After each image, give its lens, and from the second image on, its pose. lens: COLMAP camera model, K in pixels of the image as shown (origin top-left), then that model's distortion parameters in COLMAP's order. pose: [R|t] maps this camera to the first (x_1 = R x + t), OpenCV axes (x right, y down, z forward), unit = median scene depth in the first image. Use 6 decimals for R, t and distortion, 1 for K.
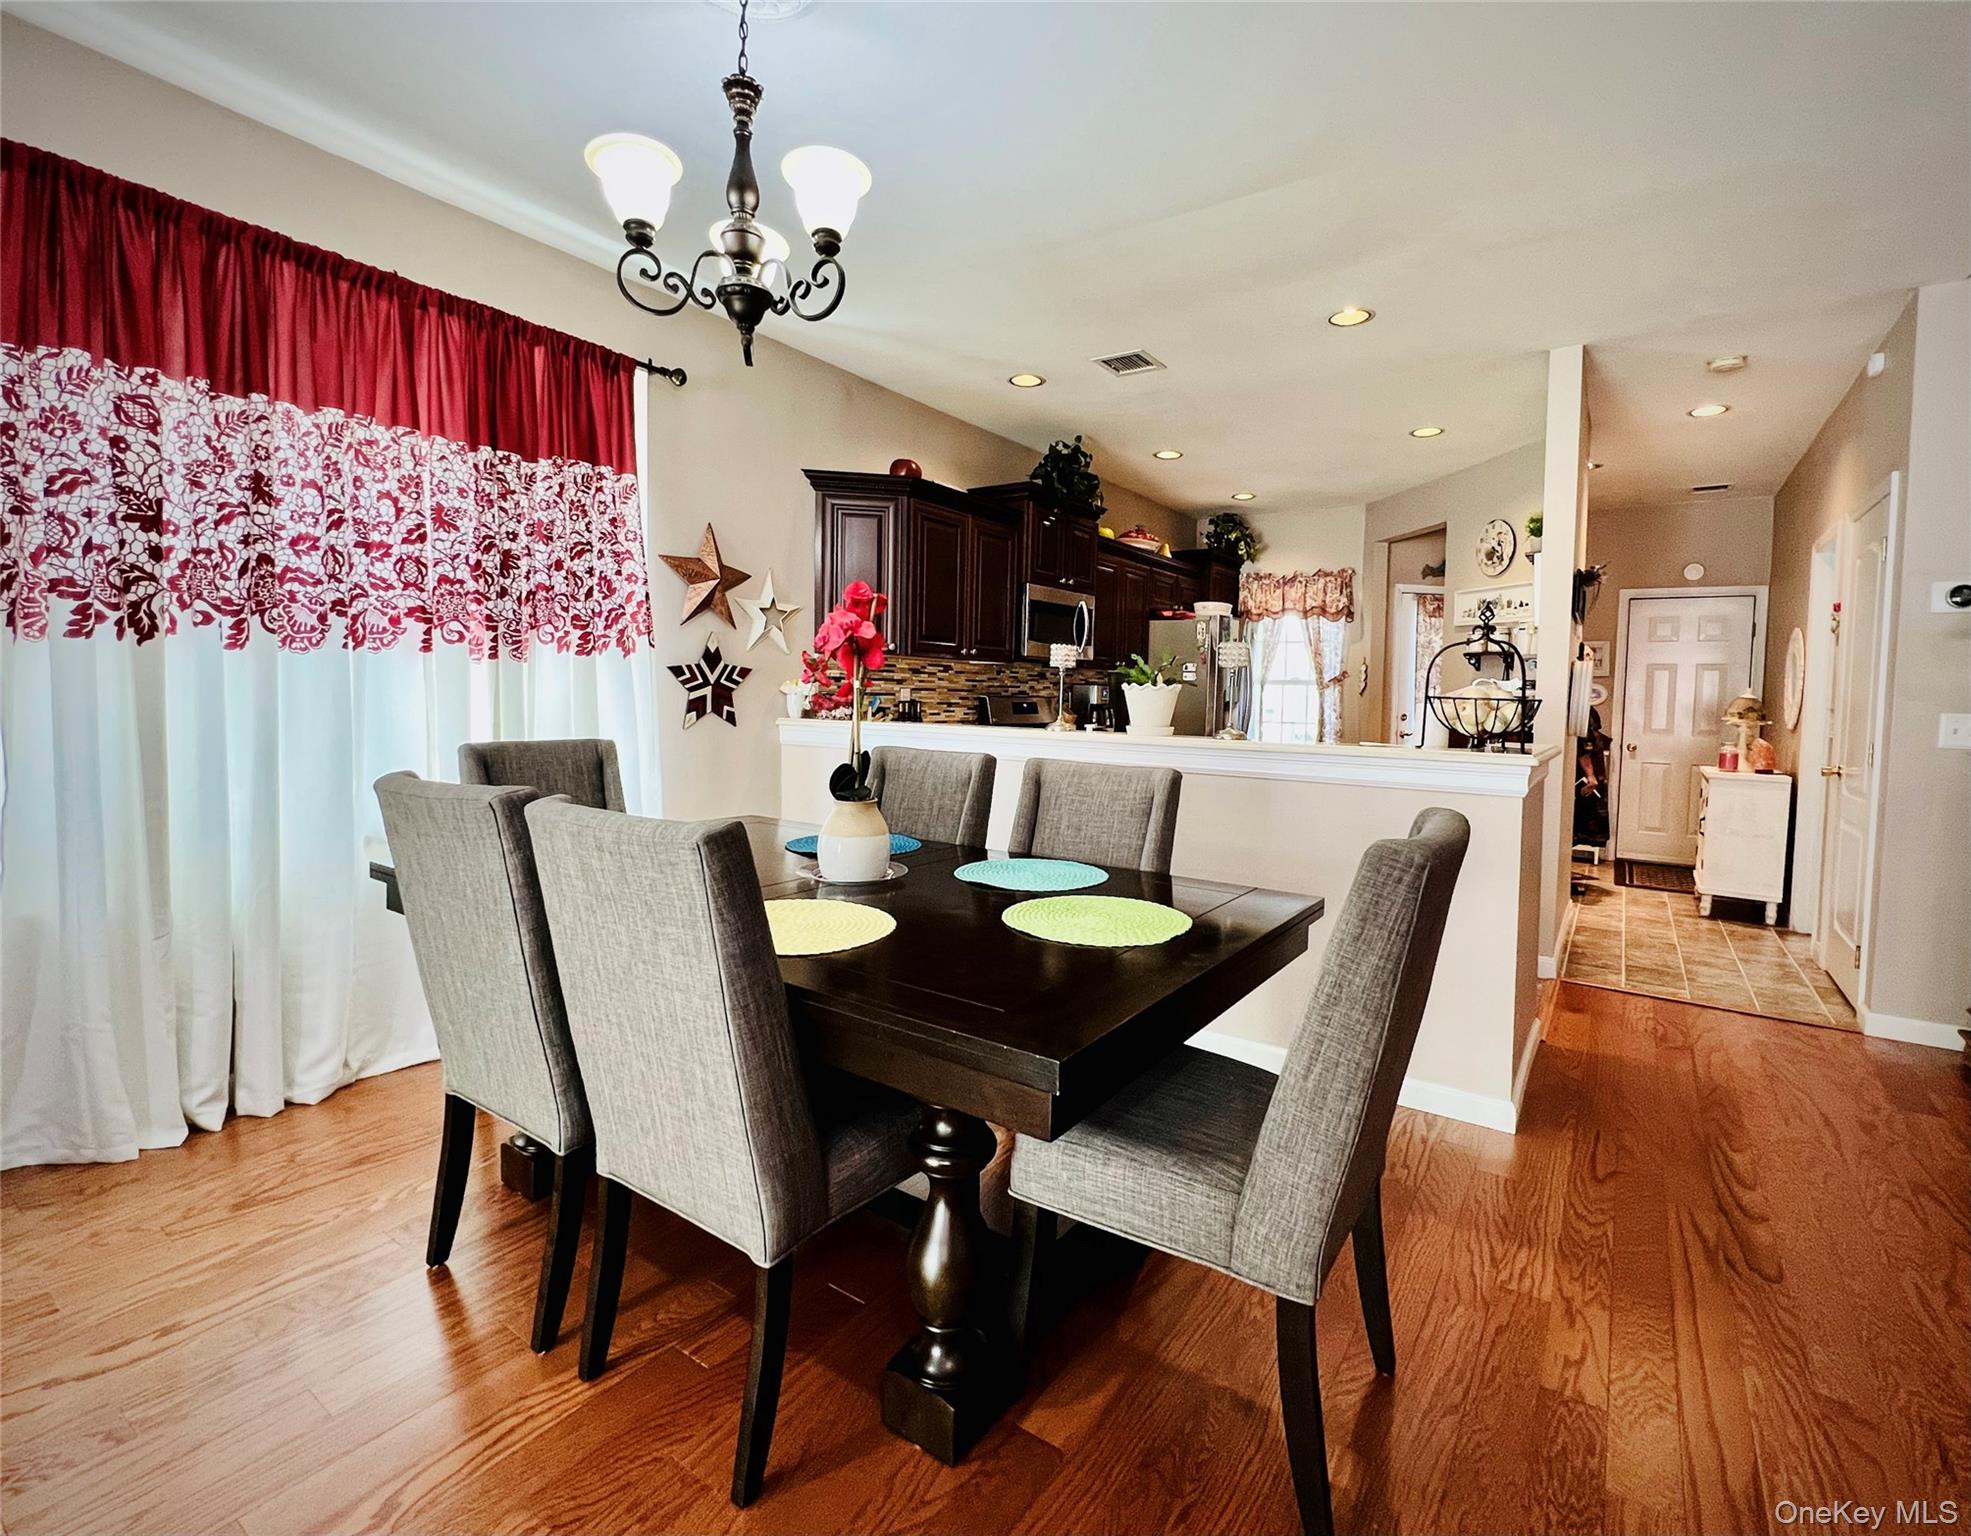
lens RADIAL K [[910.1, 0, 1034.4], [0, 910.1, 741.3], [0, 0, 1]] dist [-0.000866, 0.001225]
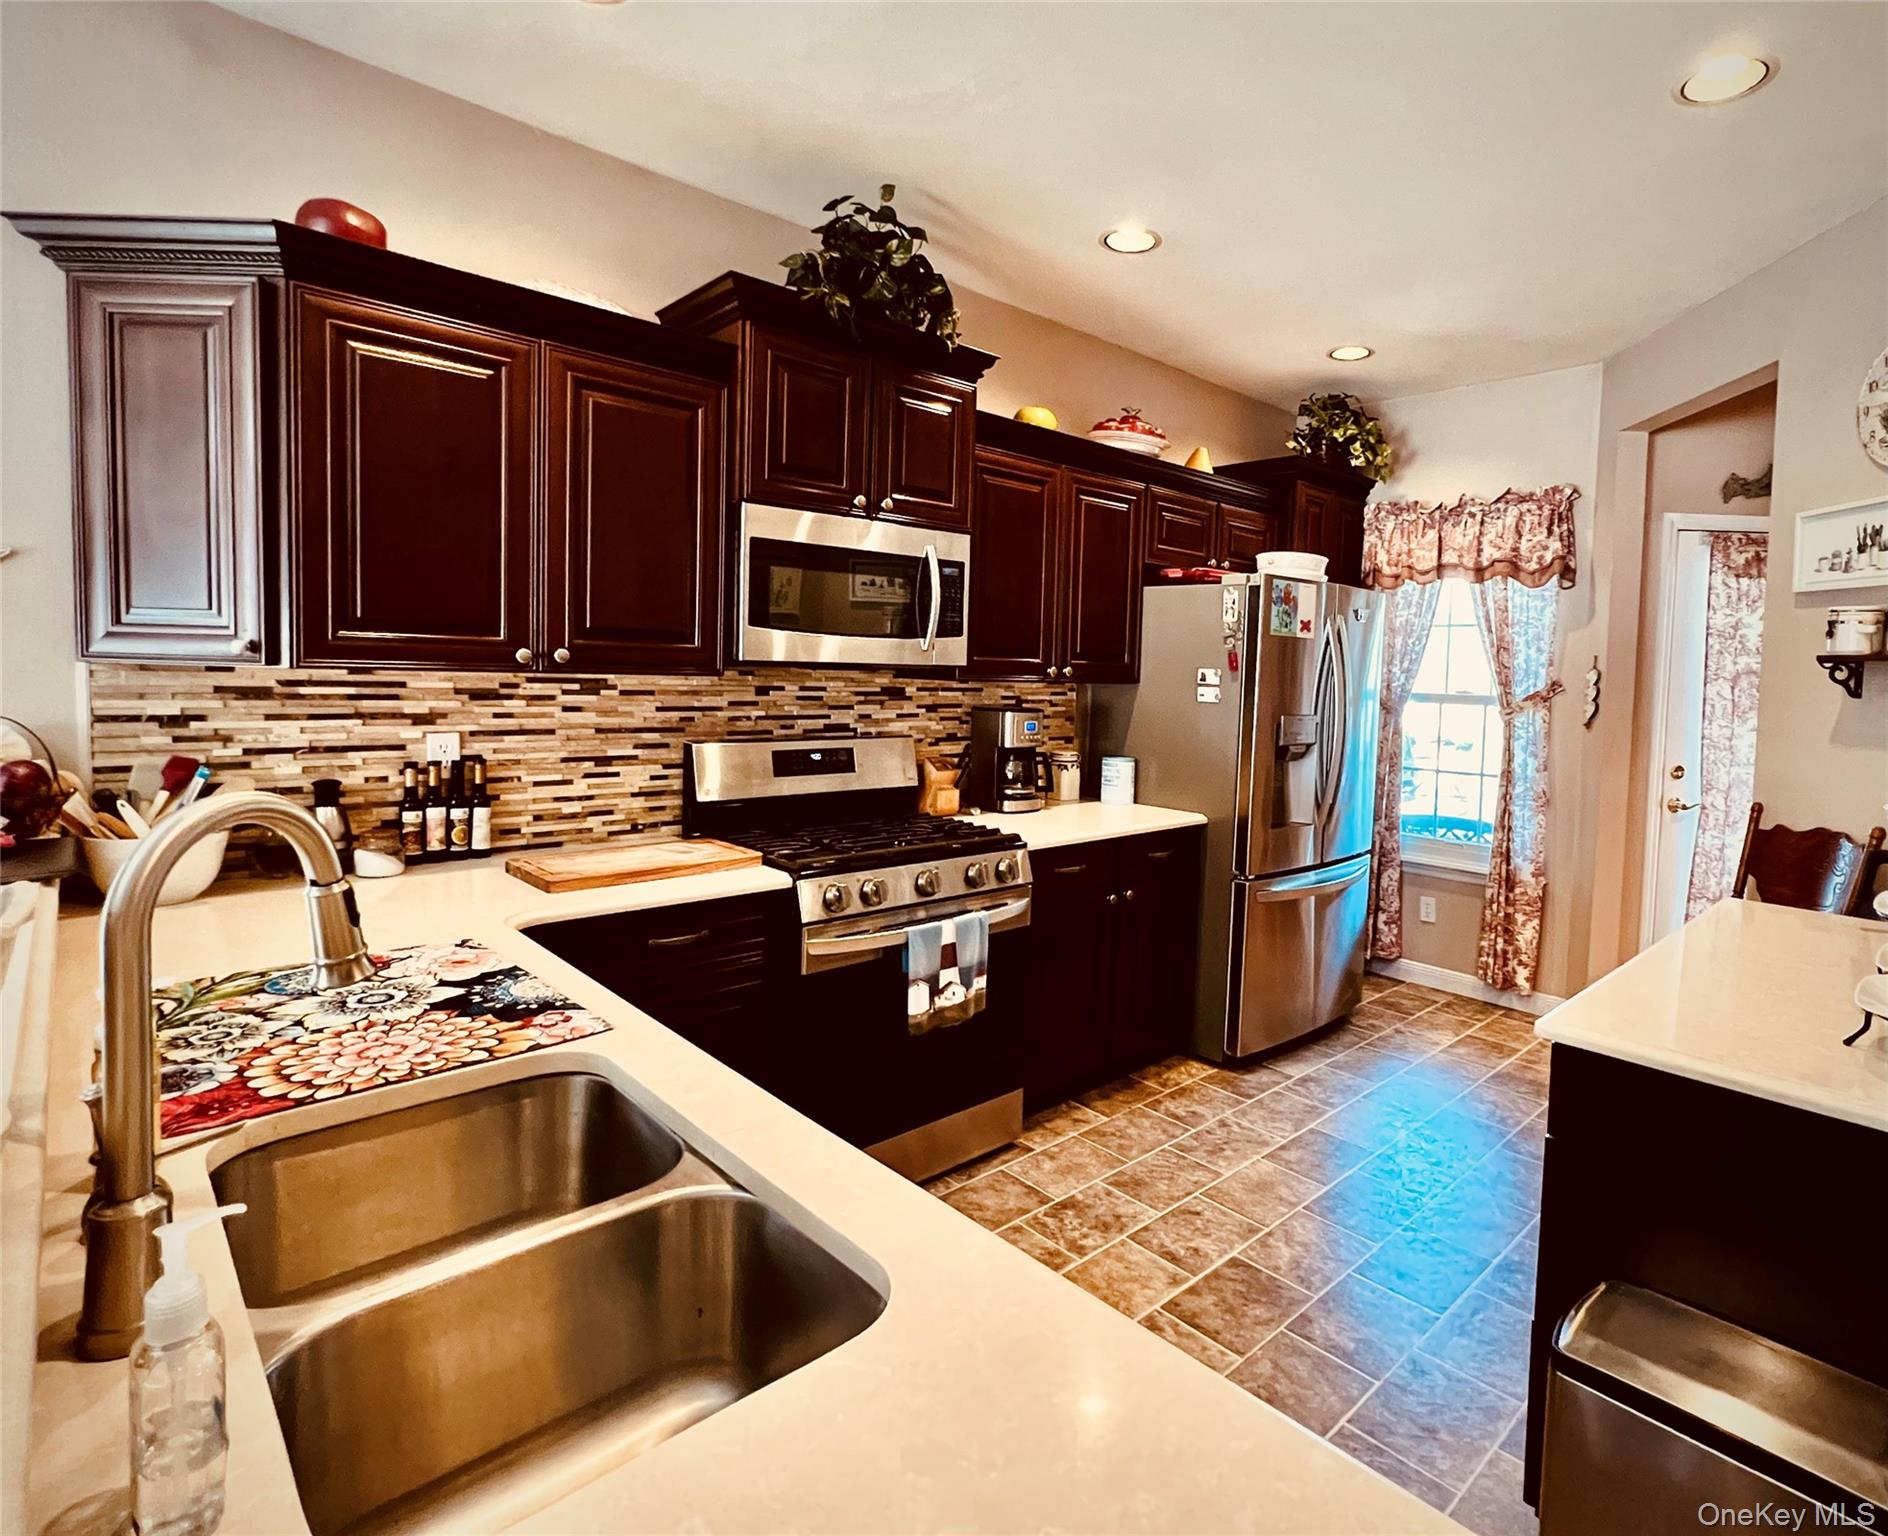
lens RADIAL K [[982.6, 0, 1057.1], [0, 982.6, 725.5], [0, 0, 1]] dist [-0.005843, -0.000047]
pose [[0.978806, 0.021162, -0.203695, 0.214940], [-0.021388, 0.999771, 0.001094, -0.056567], [0.203672, 0.003286, 0.979034, 0.473301]]
